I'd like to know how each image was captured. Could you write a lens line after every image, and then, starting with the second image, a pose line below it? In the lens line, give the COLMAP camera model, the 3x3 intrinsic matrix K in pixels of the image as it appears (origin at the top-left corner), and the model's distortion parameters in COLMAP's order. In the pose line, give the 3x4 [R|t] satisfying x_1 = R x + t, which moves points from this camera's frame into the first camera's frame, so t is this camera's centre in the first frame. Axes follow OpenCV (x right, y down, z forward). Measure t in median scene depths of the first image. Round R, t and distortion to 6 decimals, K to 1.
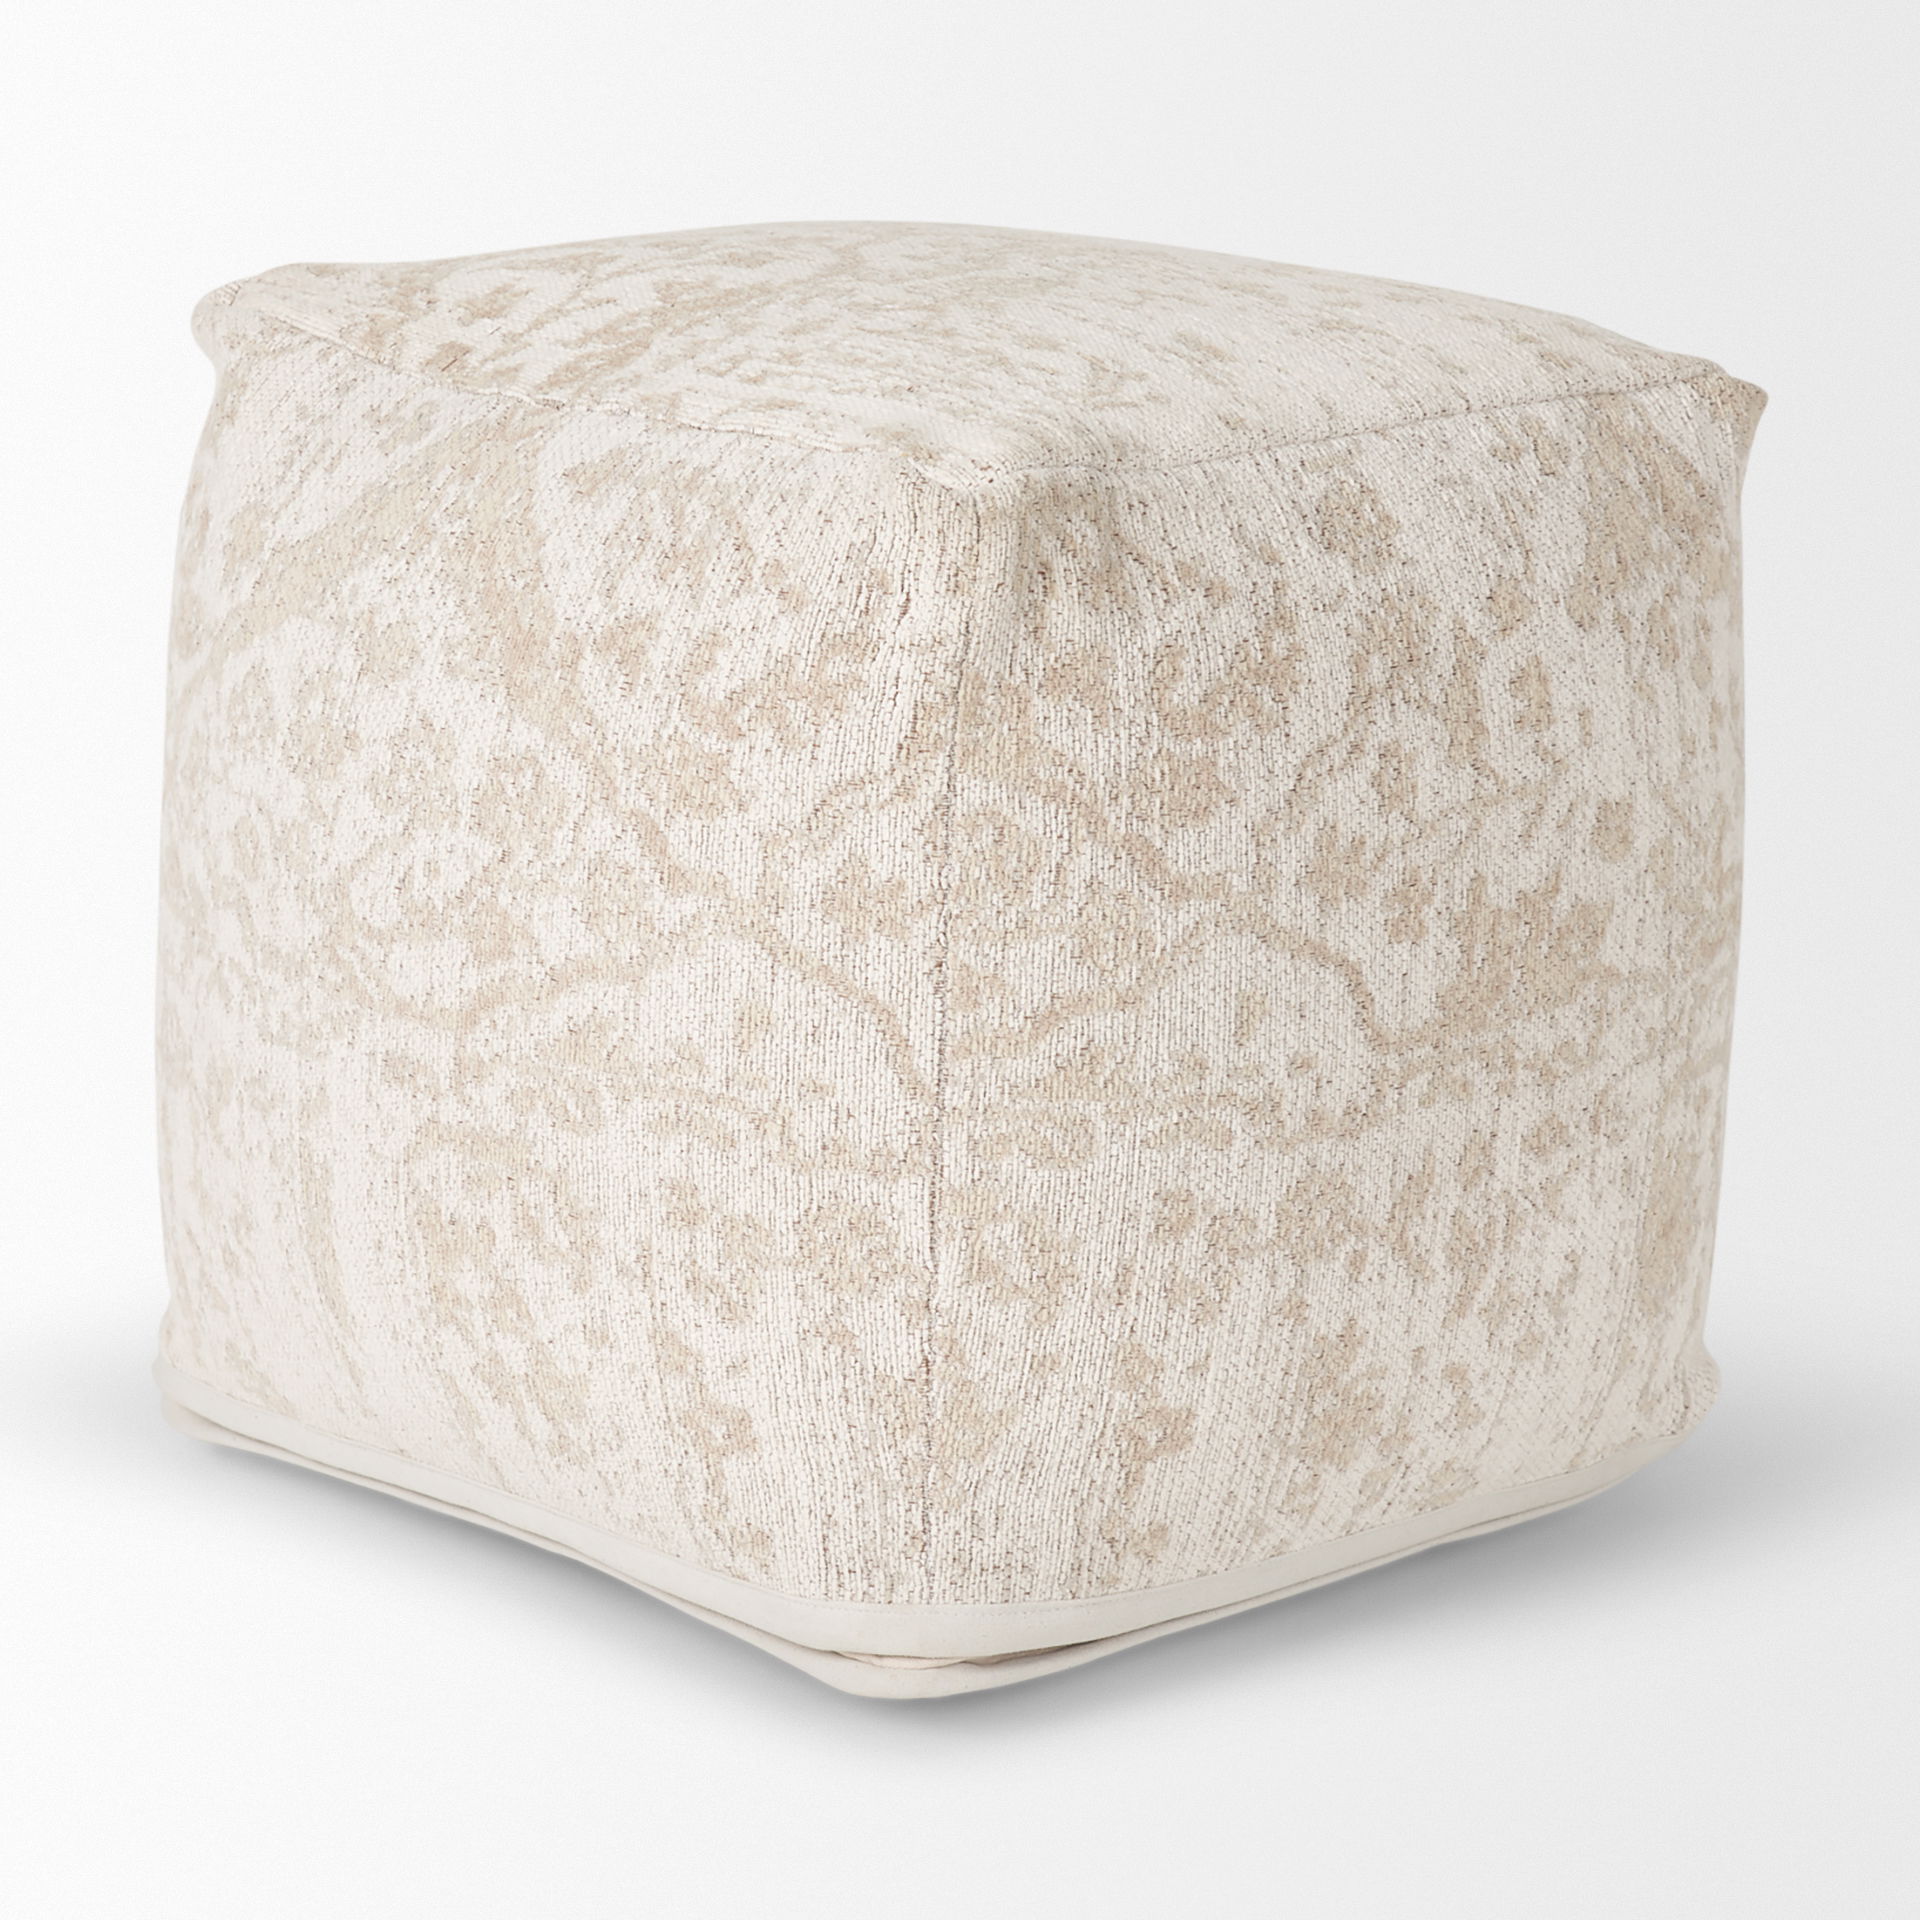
lens RADIAL K [[6577.2, 0, 968.9], [0, 6577.2, 960.6], [0, 0, 1]] dist [0.171614, 0.000000]
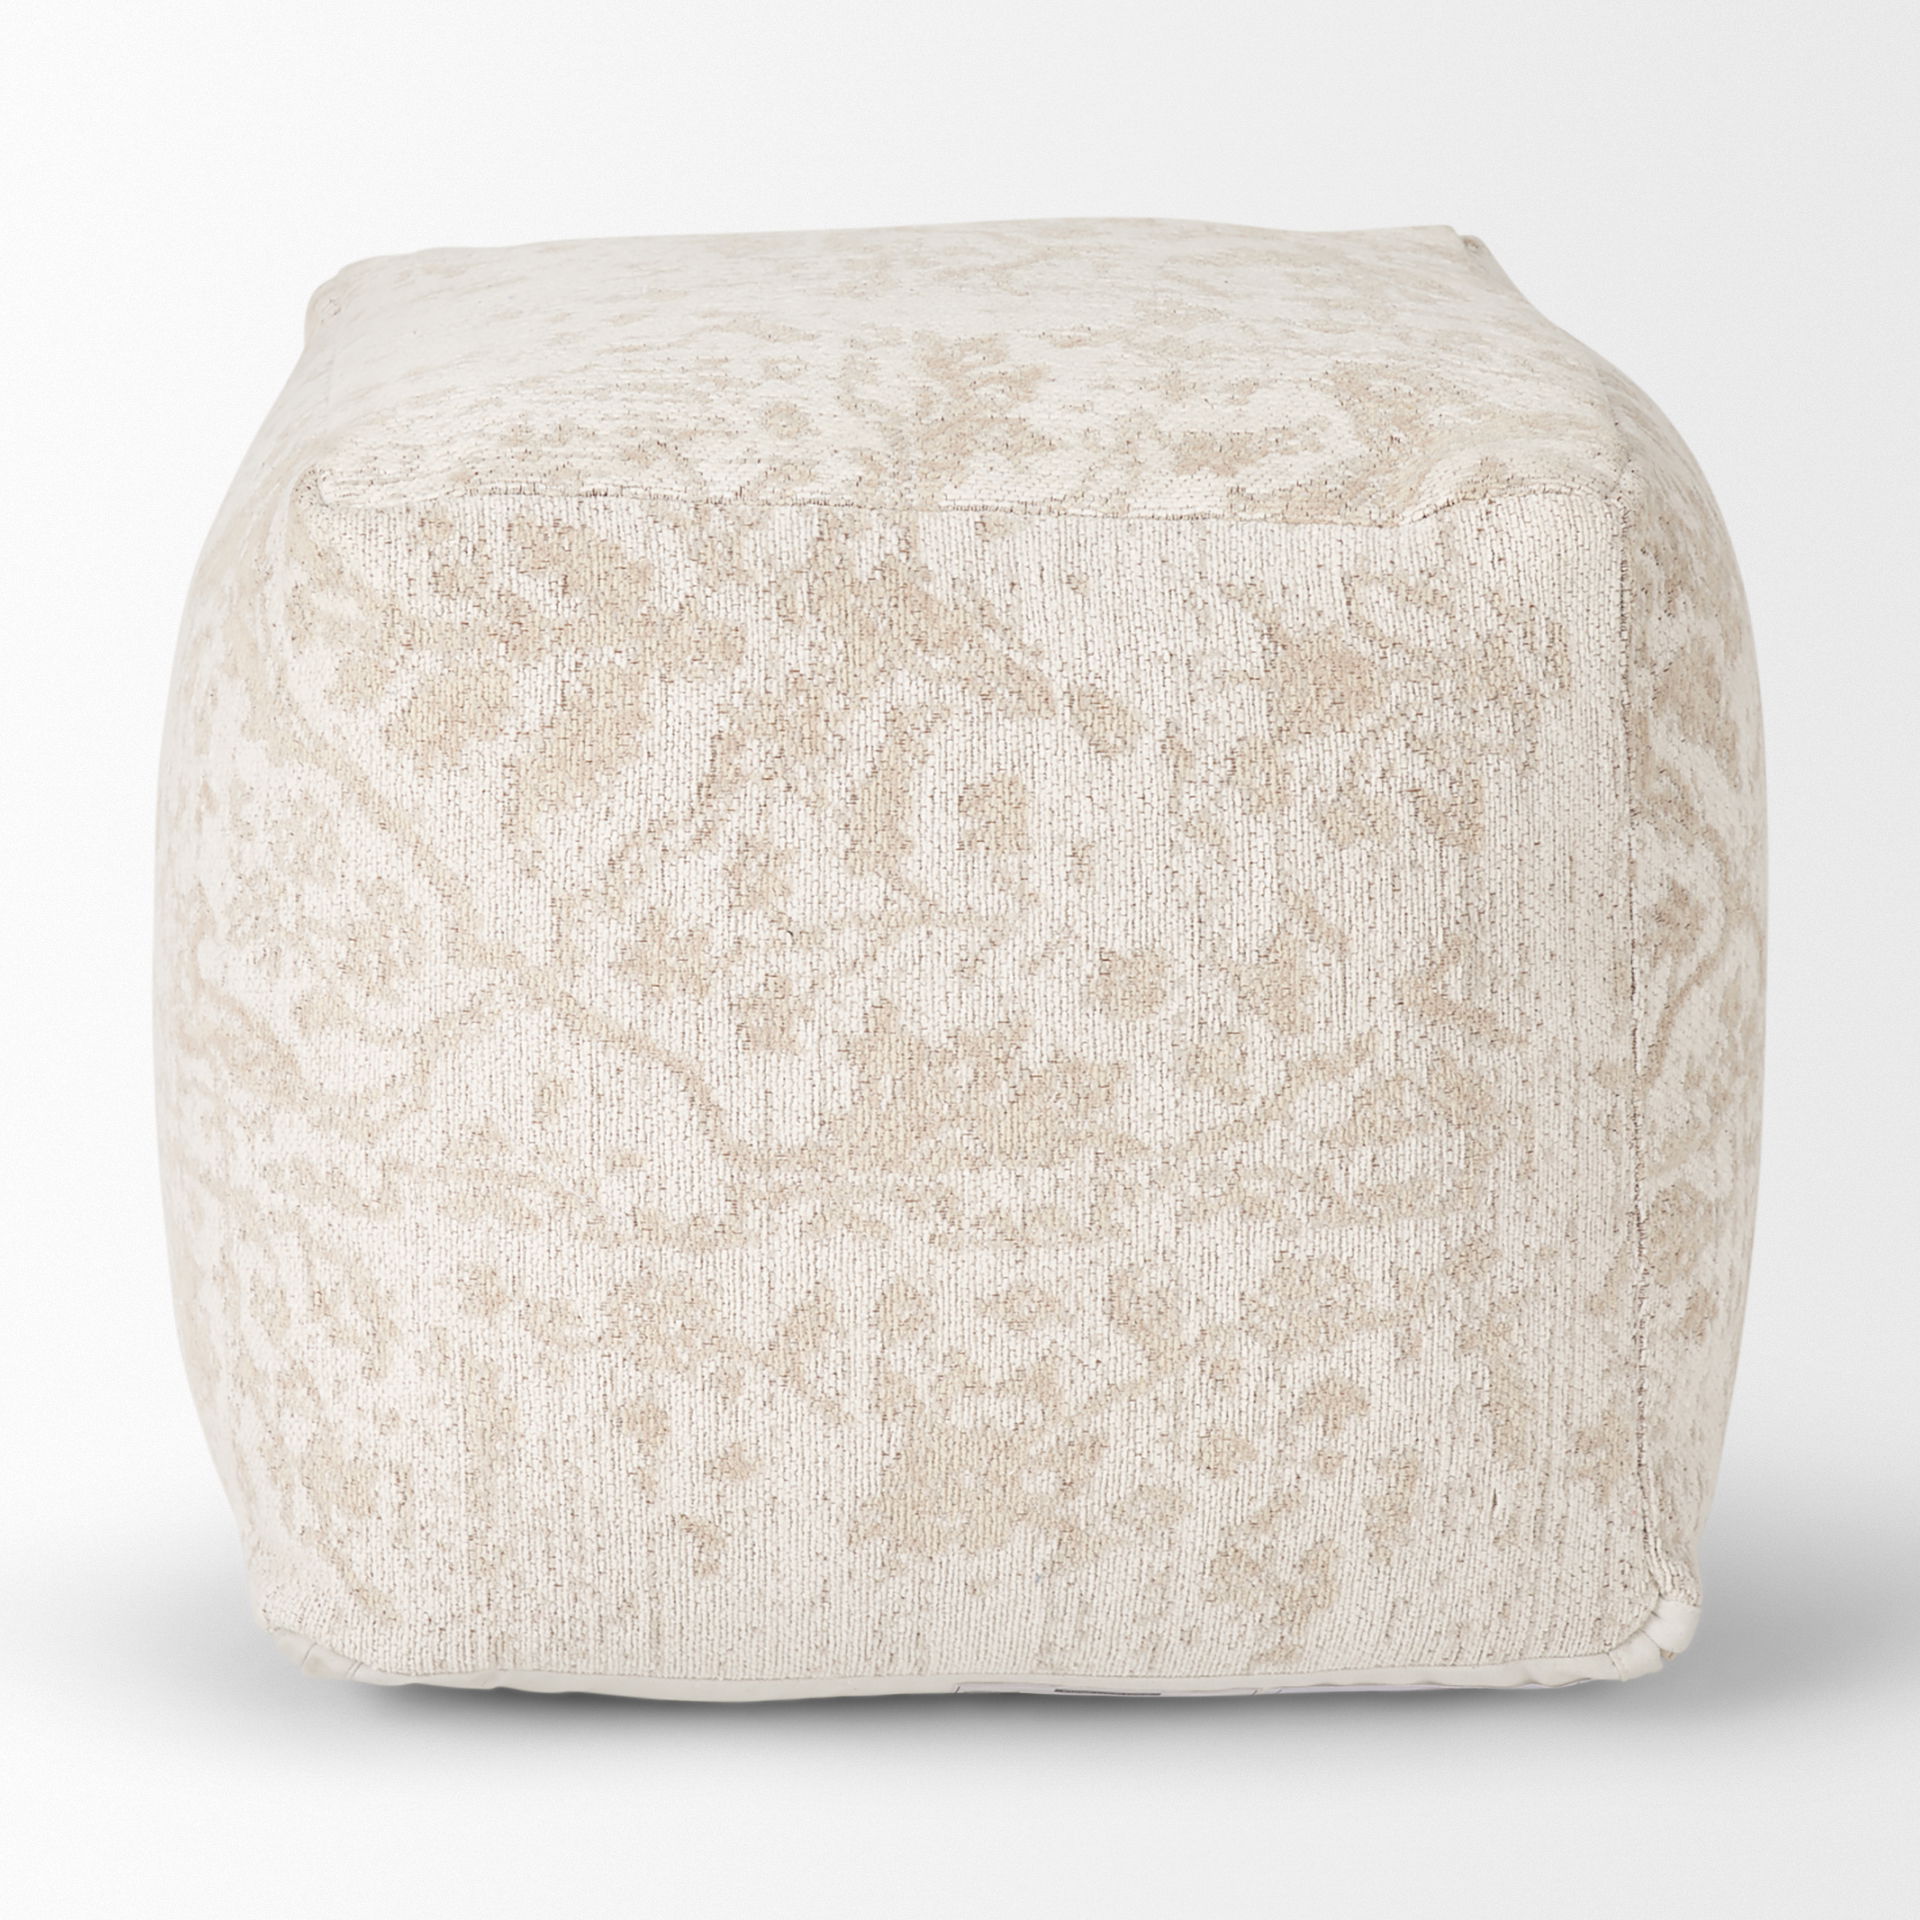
lens RADIAL K [[6577.2, 0, 944.6], [0, 6577.2, 975.0], [0, 0, 1]] dist [0.171614, 0.000000]
pose [[0.726141, 0.163423, -0.667841, 0.705407], [-0.160352, 0.984808, 0.066635, -0.079910], [0.668585, 0.058703, 0.741315, 0.333028]]
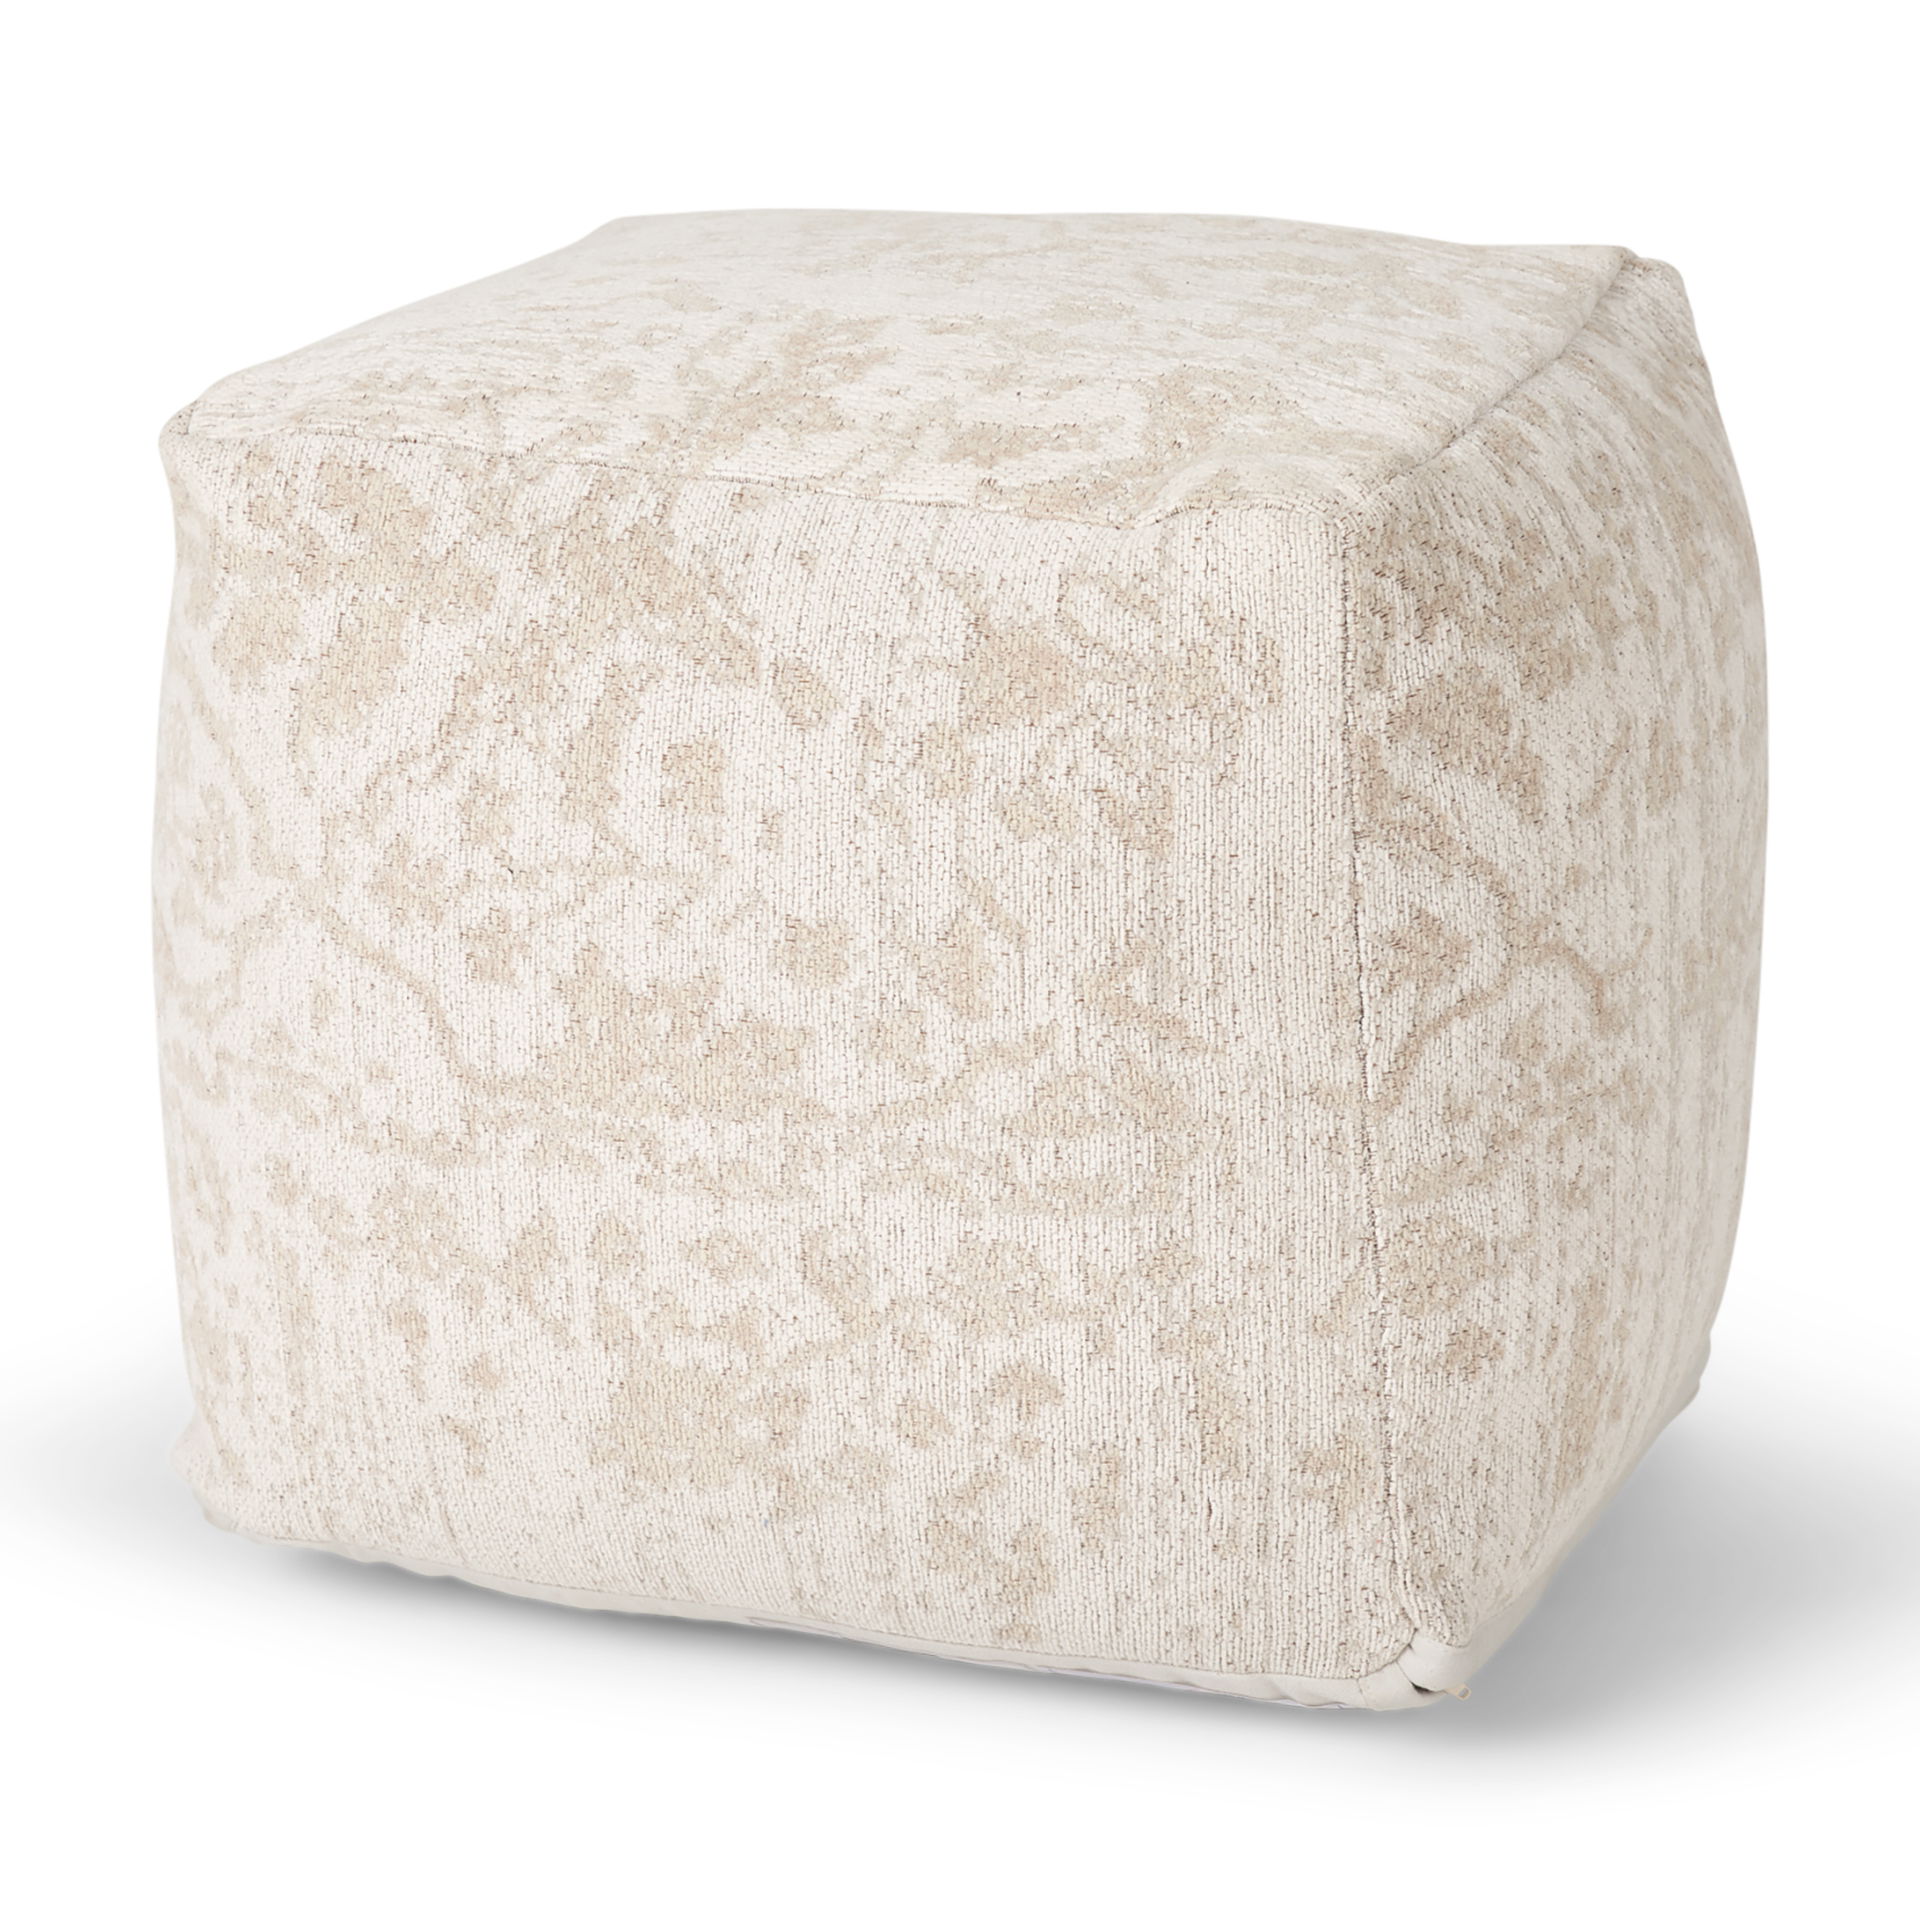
lens RADIAL K [[6577.2, 0, 977.5], [0, 6577.2, 955.2], [0, 0, 1]] dist [0.171614, 0.000000]
pose [[0.383478, 0.223241, -0.896163, 0.968181], [-0.217938, 0.964816, 0.147084, -0.166228], [0.897467, 0.138905, 0.418638, 0.662972]]
